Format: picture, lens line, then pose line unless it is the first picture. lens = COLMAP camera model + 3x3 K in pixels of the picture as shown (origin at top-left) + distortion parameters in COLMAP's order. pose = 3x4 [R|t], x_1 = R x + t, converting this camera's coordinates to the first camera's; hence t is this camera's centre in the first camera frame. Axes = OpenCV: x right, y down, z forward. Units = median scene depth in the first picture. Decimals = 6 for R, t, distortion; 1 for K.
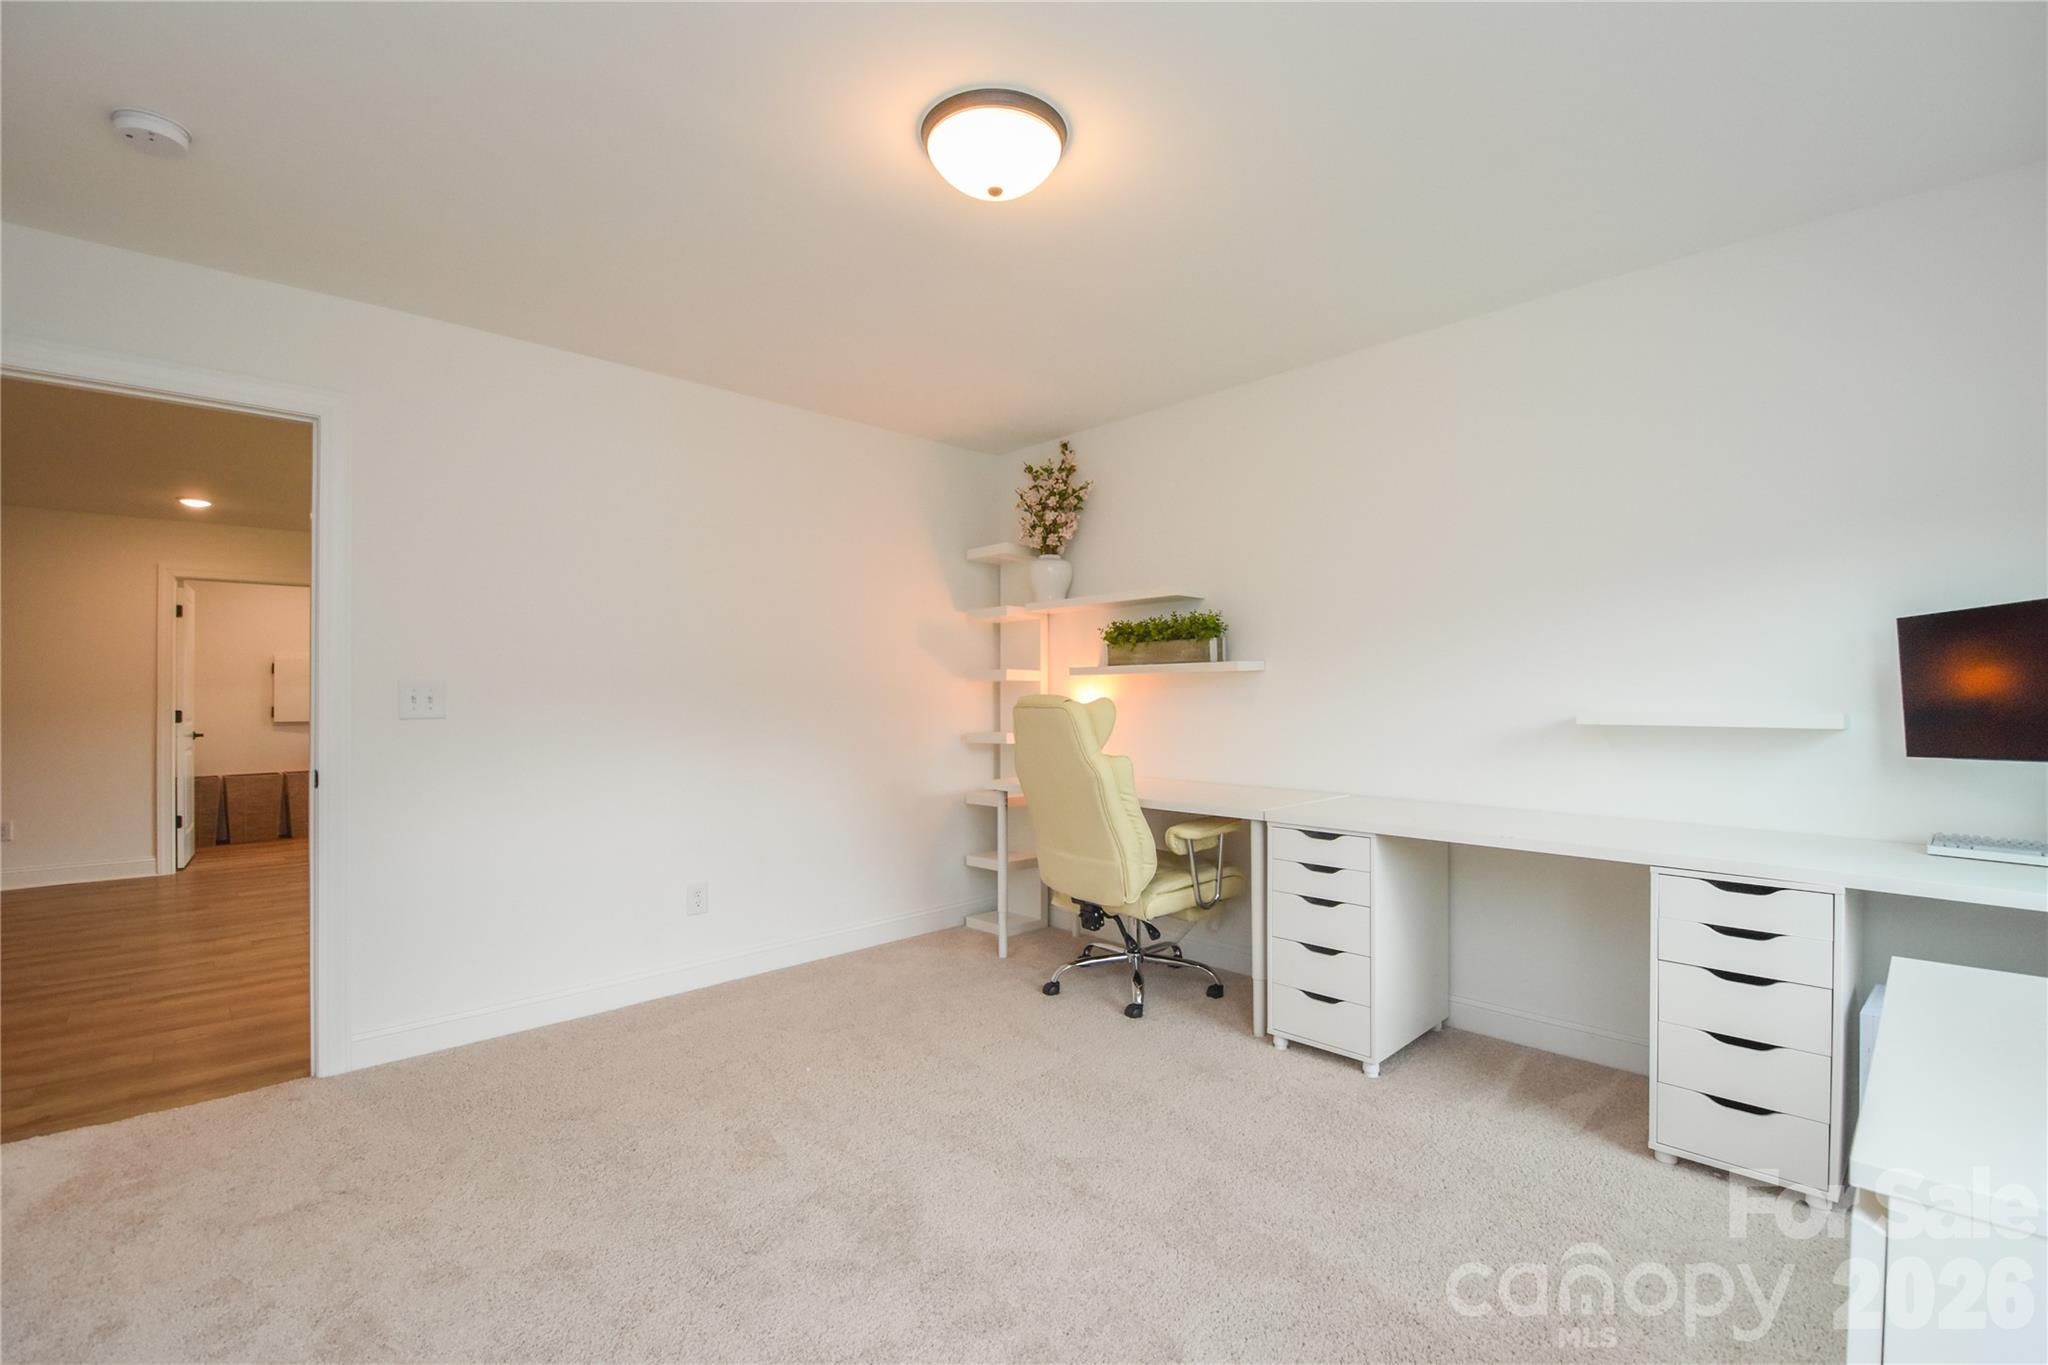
lens RADIAL K [[898.0, 0, 1030.0], [0, 898.0, 682.0], [0, 0, 1]] dist [0.010904, -0.020786]
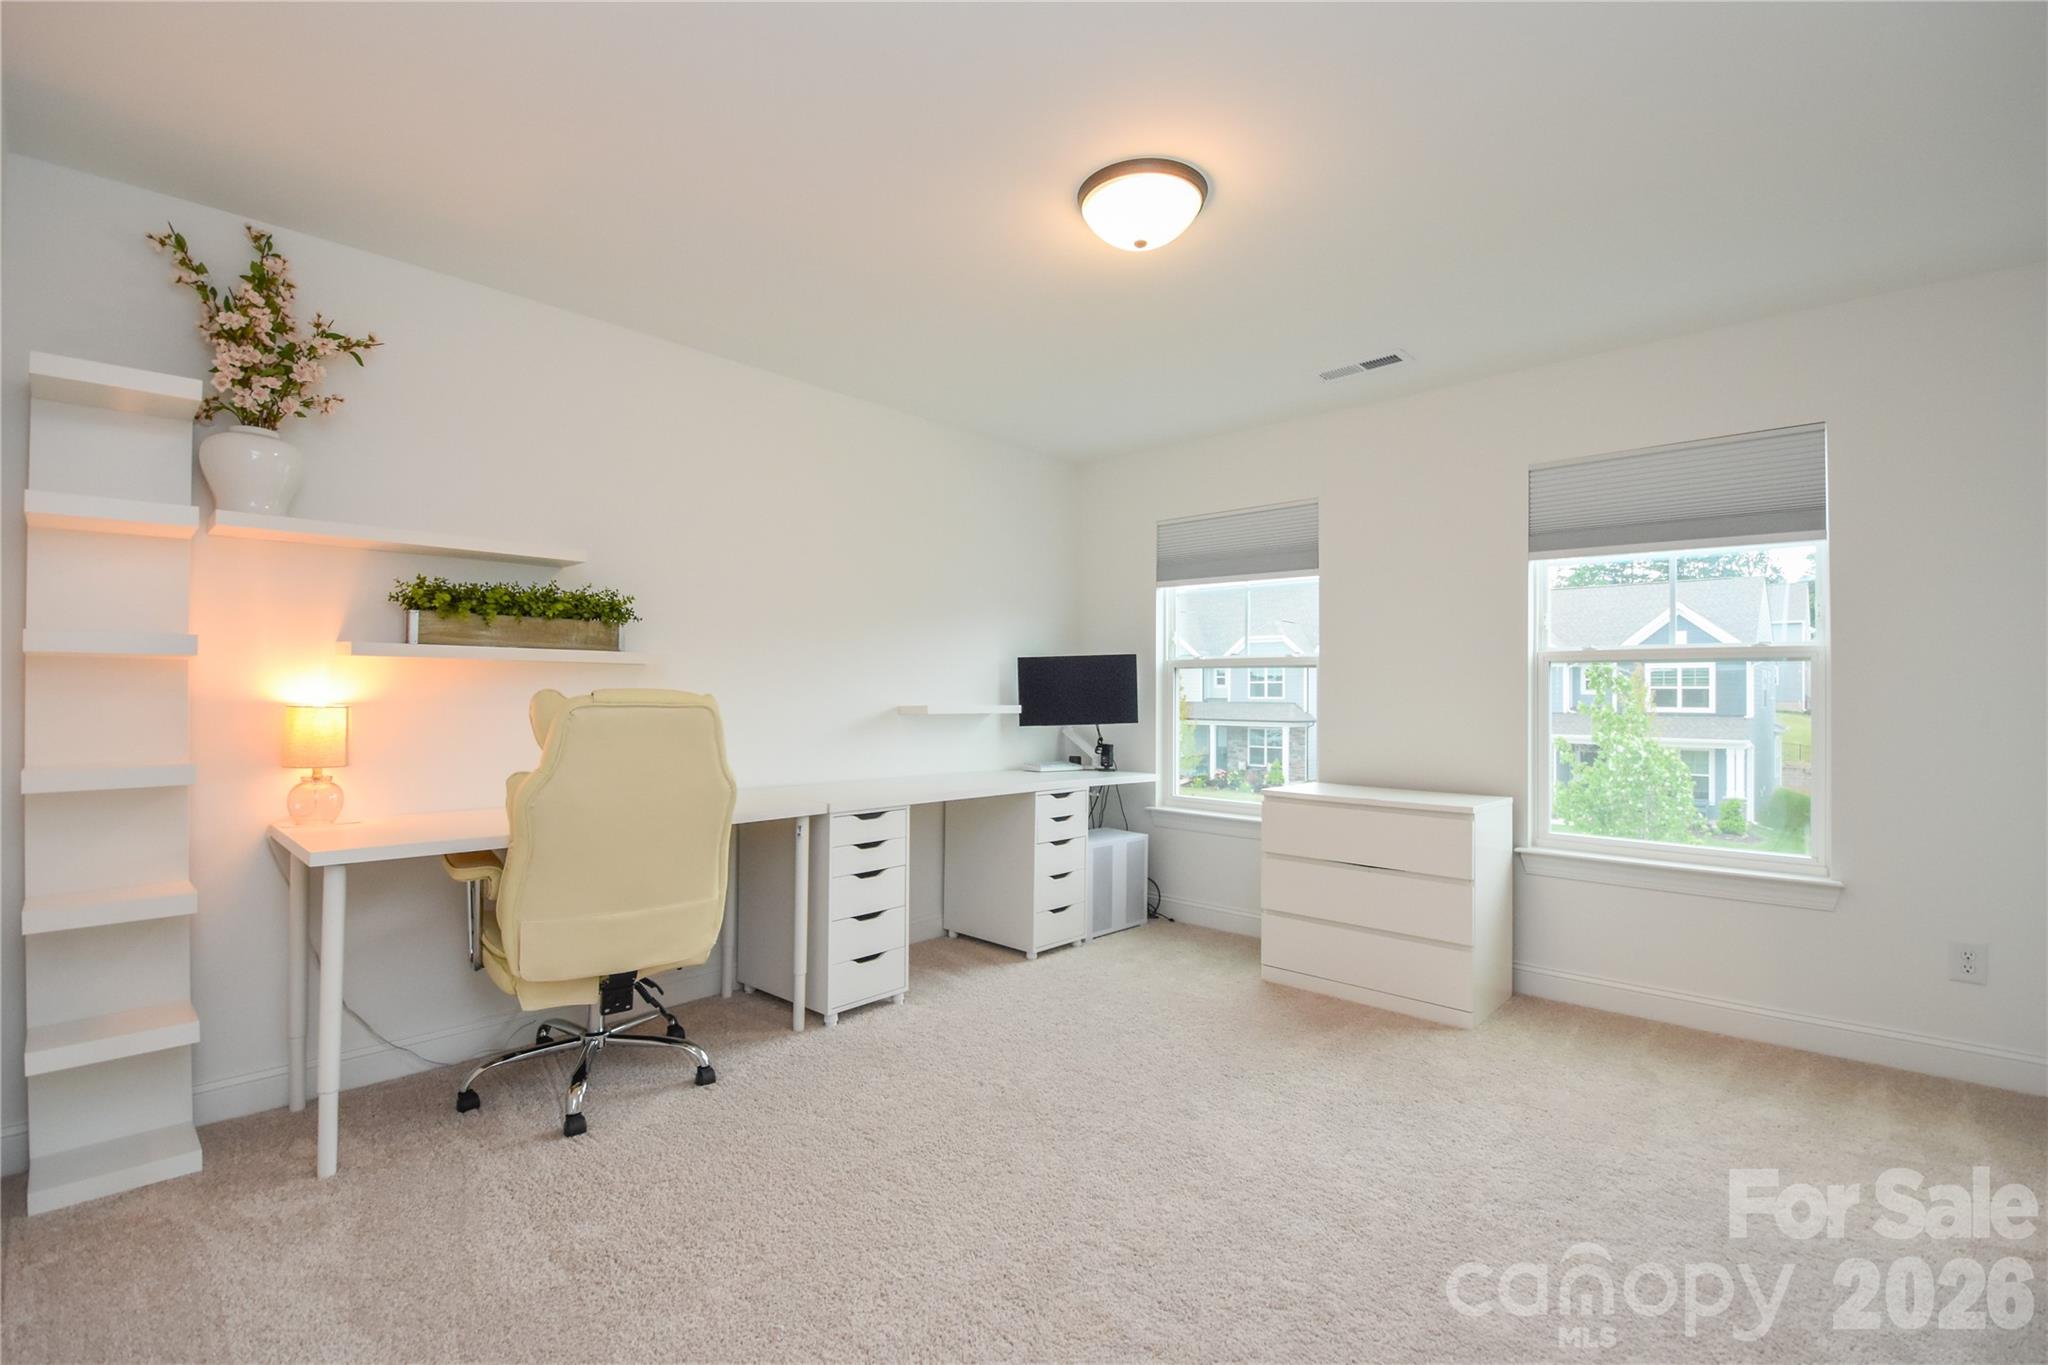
lens RADIAL K [[898.0, 0, 1030.0], [0, 898.0, 682.0], [0, 0, 1]] dist [0.010904, -0.020786]
pose [[-0.055108, 0.012524, 0.998402, -0.776461], [-0.024906, 0.999593, -0.013914, 0.009841], [-0.998170, -0.025633, -0.054774, 0.807657]]
